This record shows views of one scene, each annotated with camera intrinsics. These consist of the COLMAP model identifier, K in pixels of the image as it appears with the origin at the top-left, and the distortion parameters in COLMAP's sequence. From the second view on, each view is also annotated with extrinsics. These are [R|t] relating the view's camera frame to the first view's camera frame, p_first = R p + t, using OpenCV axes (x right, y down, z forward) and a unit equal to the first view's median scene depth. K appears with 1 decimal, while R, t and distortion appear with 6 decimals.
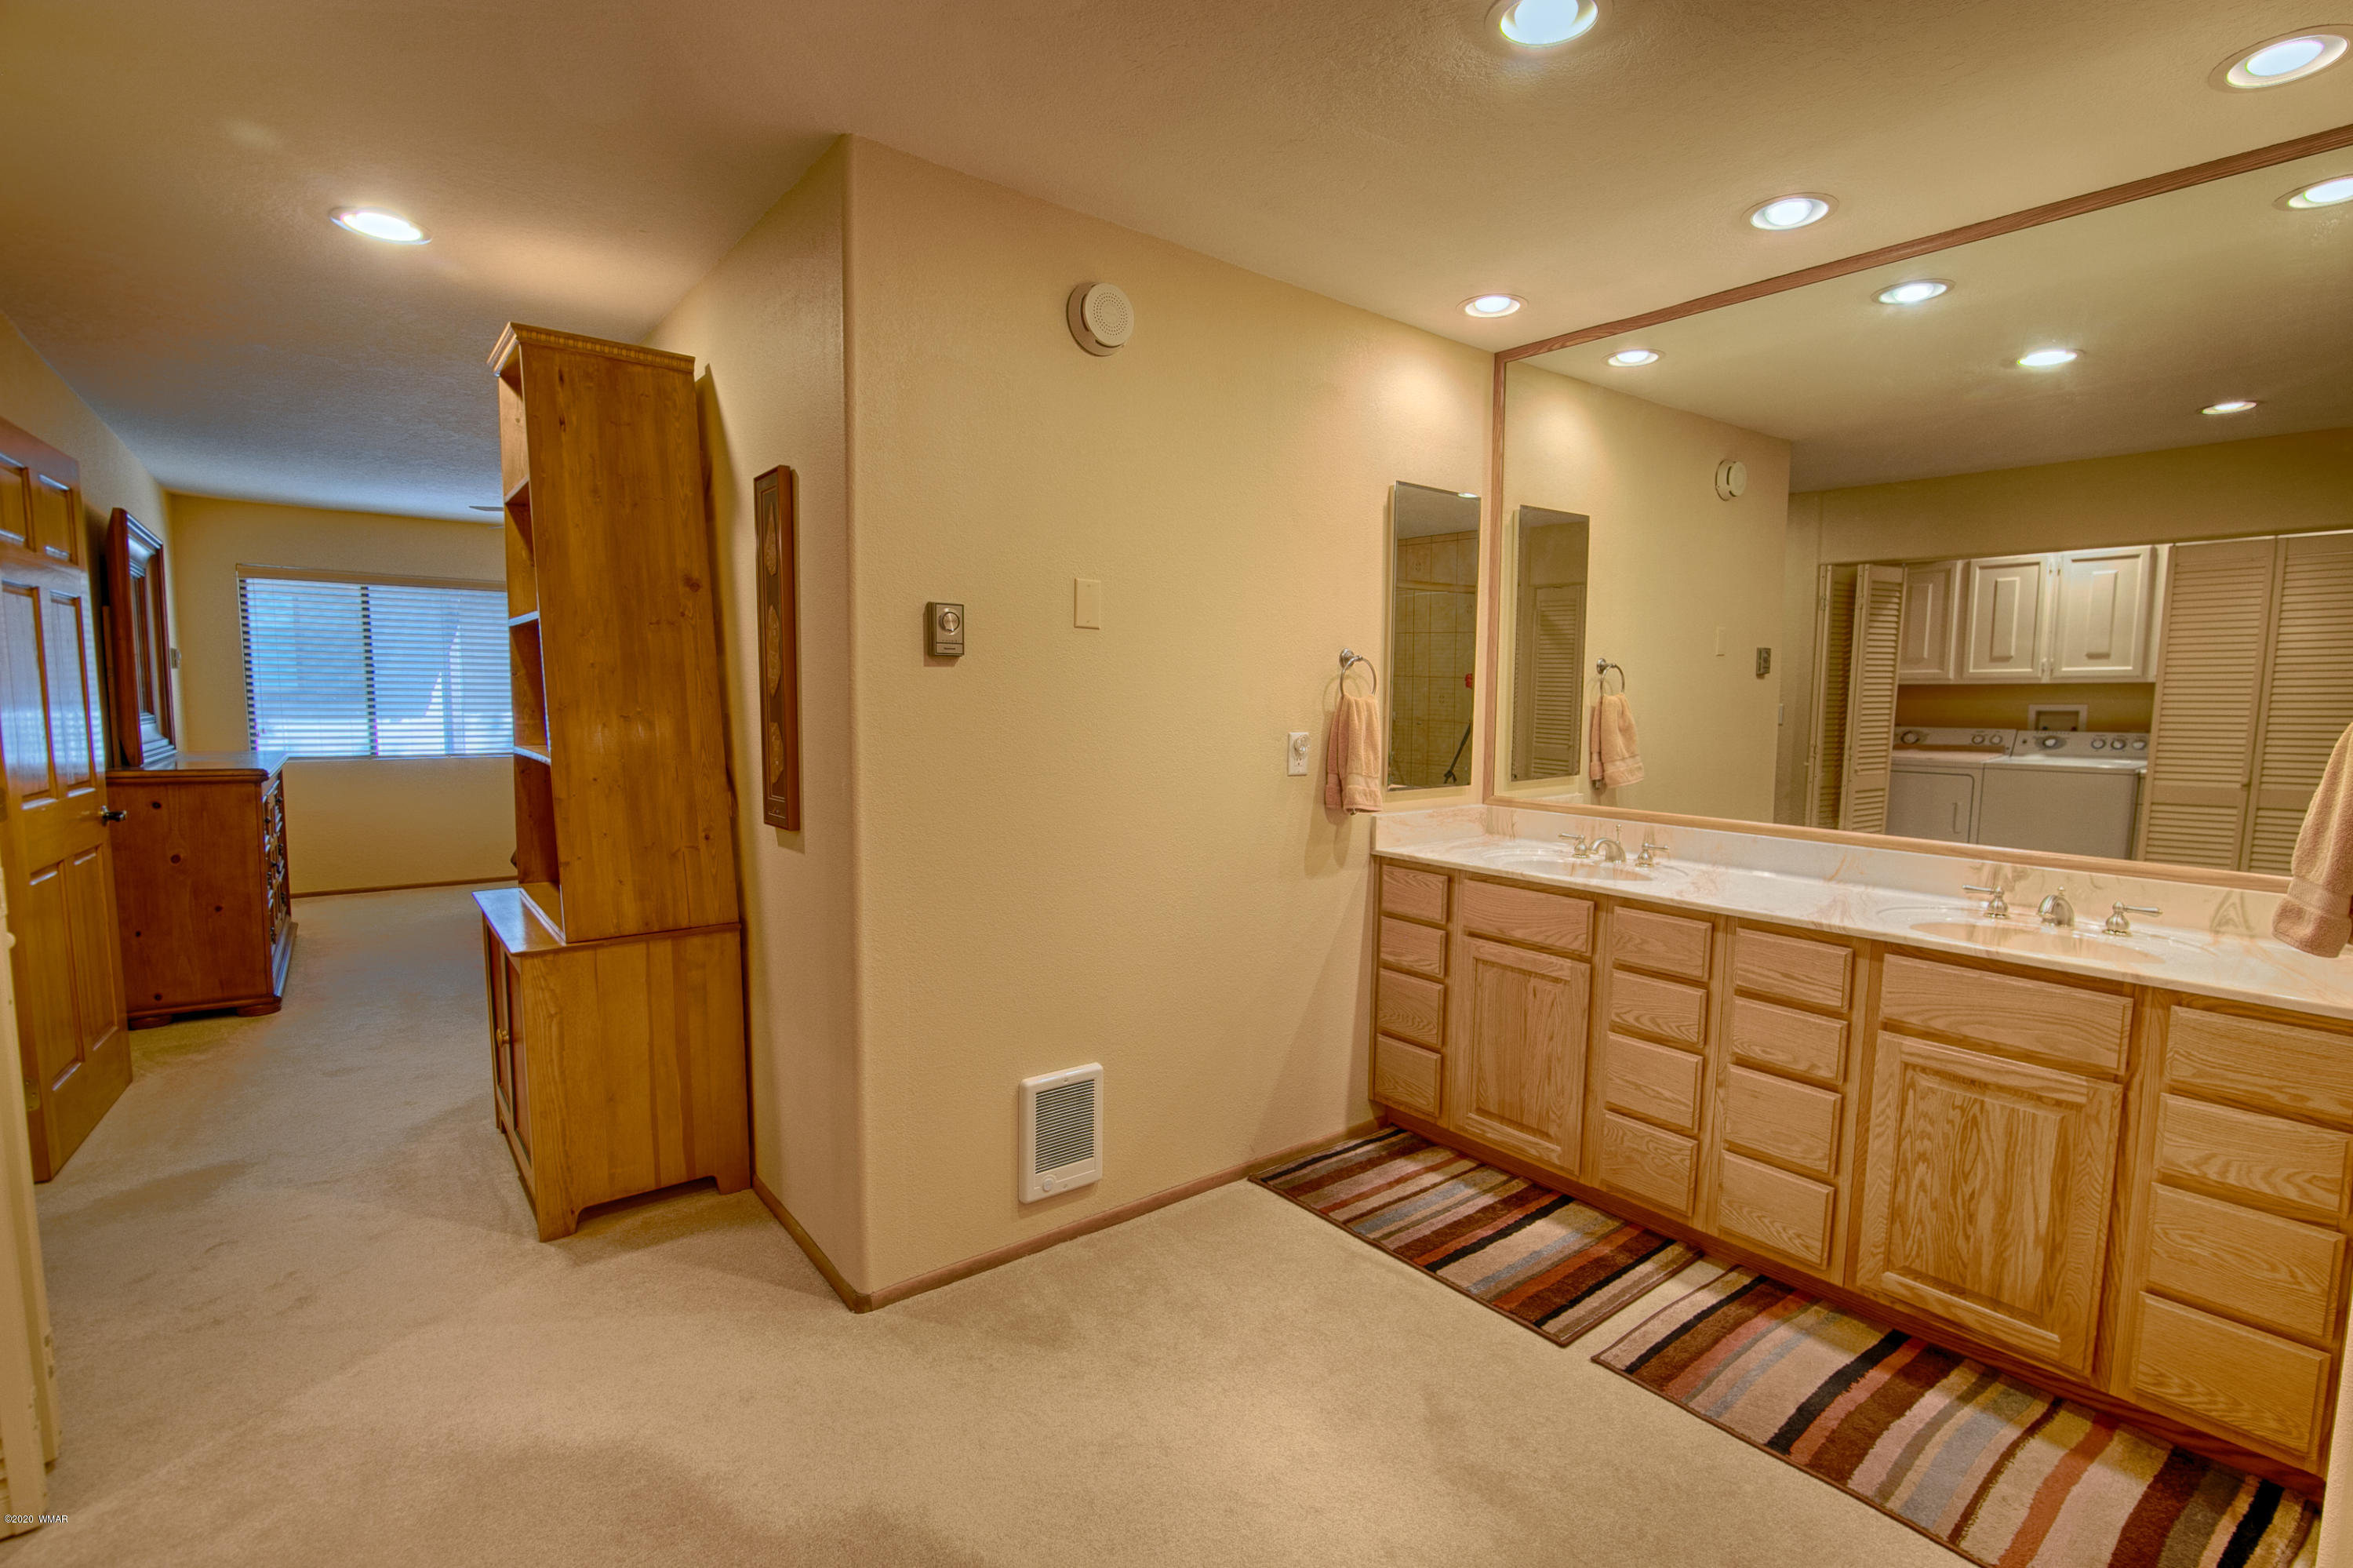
lens RADIAL K [[1091.1, 0, 1211.1], [0, 1091.1, 802.0], [0, 0, 1]] dist [-0.015073, -0.000007]
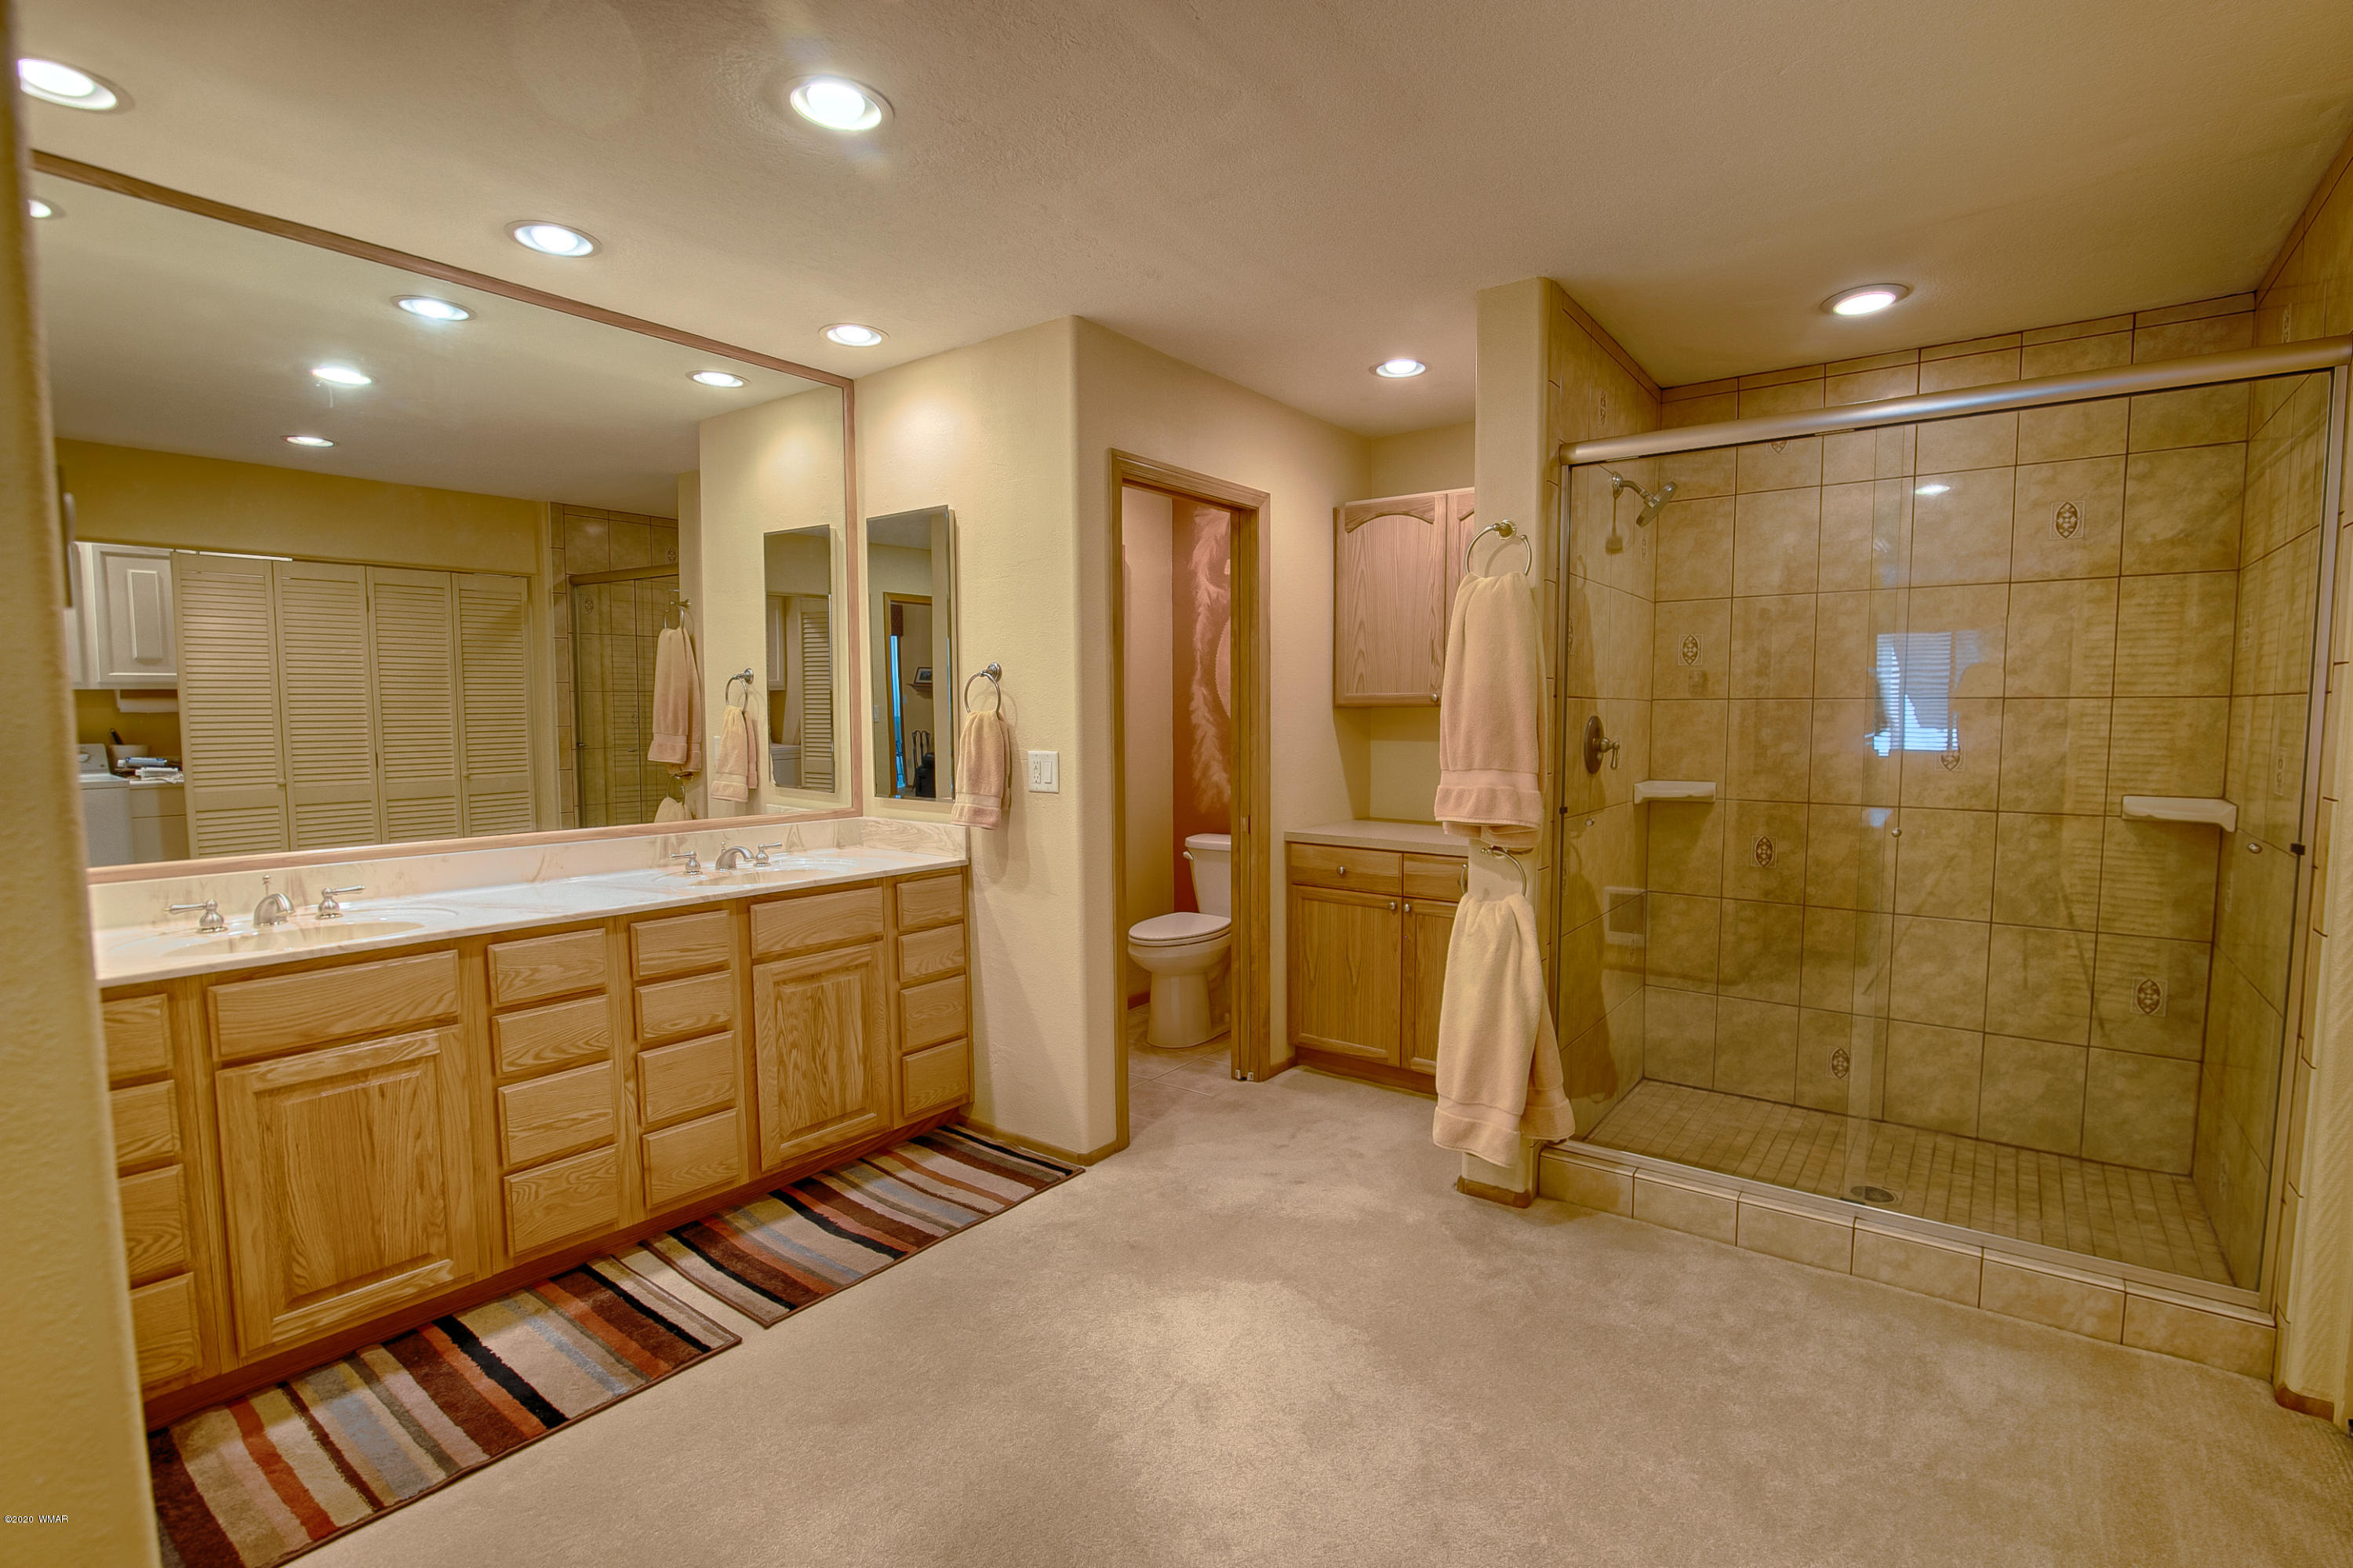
lens RADIAL K [[1091.1, 0, 1211.1], [0, 1091.1, 802.0], [0, 0, 1]] dist [-0.015073, -0.000007]
pose [[-0.243974, -0.091339, 0.965471, -0.722302], [0.099360, 0.987961, 0.118575, -0.076954], [-0.964678, 0.124858, -0.231961, 0.747219]]
